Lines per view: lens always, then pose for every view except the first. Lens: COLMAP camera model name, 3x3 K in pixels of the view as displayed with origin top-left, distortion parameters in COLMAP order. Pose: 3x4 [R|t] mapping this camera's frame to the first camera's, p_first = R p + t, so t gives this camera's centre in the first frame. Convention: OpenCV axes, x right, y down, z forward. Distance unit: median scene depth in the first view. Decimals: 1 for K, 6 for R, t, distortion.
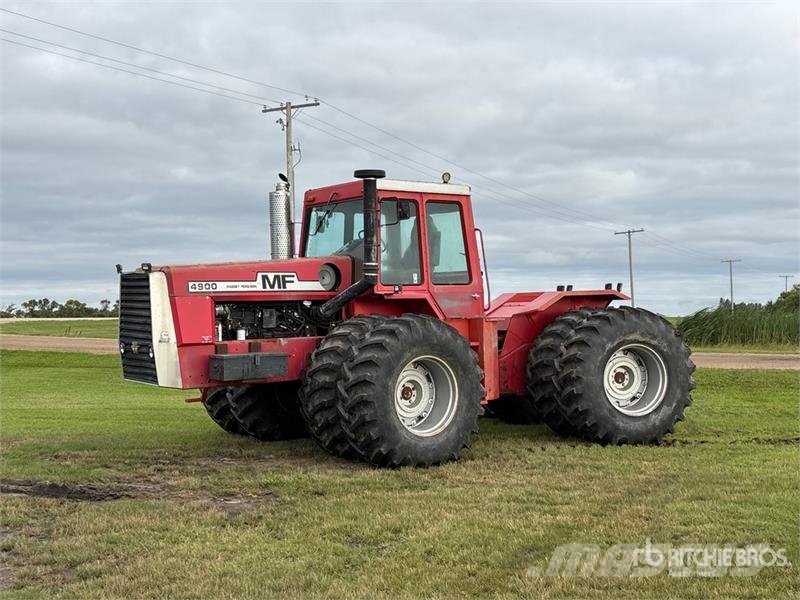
lens RADIAL K [[330.7, 0, 398.7], [0, 330.7, 300.7], [0, 0, 1]] dist [-0.000429, 0.000453]
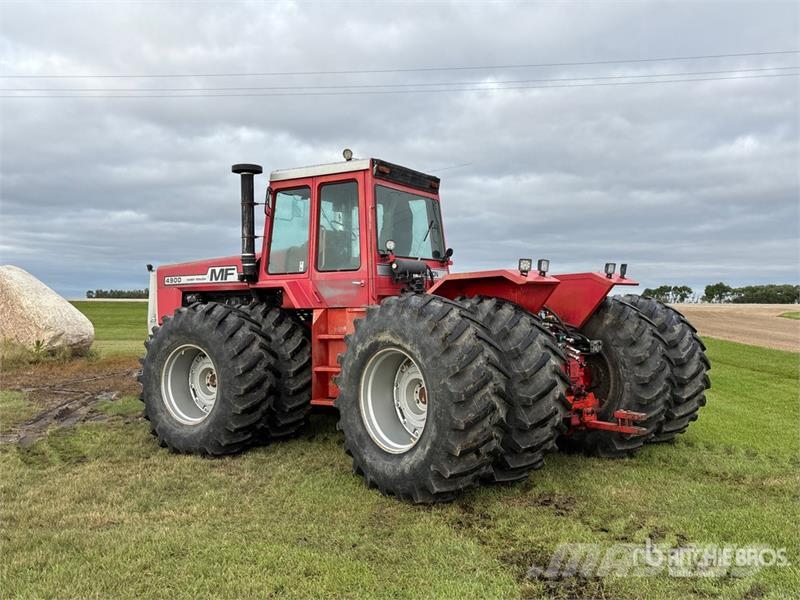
lens RADIAL K [[317.1, 0, 397.0], [0, 317.1, 296.5], [0, 0, 1]] dist [0.000087, 0.000119]
pose [[0.884080, -0.002037, -0.467331, 0.726715], [0.010289, 0.999833, 0.015106, 0.010439], [0.467222, -0.018164, 0.883953, 0.300440]]
